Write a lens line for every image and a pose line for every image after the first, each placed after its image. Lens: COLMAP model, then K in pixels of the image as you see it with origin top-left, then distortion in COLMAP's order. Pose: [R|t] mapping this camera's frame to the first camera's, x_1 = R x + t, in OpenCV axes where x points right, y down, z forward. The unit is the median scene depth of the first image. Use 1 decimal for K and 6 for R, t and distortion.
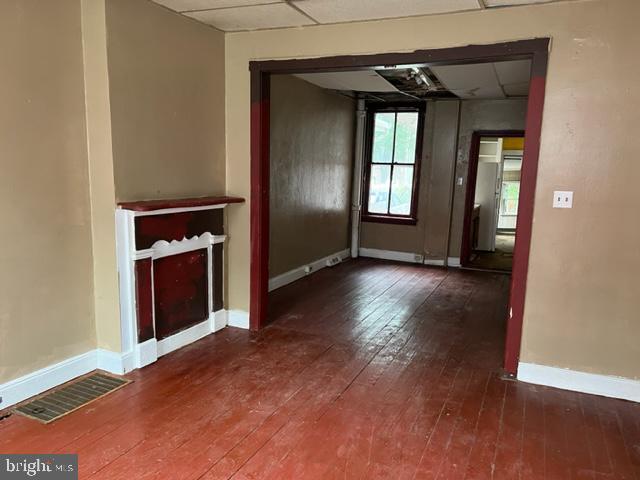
lens RADIAL K [[491.9, 0, 319.0], [0, 491.9, 241.9], [0, 0, 1]] dist [0.046522, -0.043413]
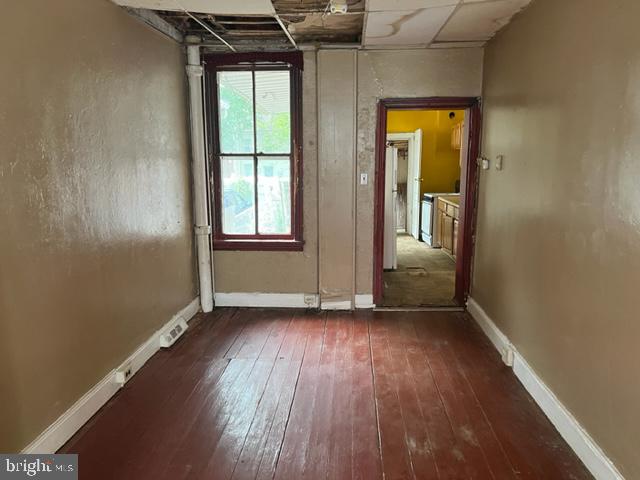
lens RADIAL K [[491.9, 0, 337.4], [0, 491.9, 244.9], [0, 0, 1]] dist [0.046522, -0.043413]
pose [[0.928593, -0.099049, 0.357637, 0.011161], [0.089905, 0.995058, 0.042149, -0.063870], [-0.360045, -0.006986, 0.932909, 0.390860]]
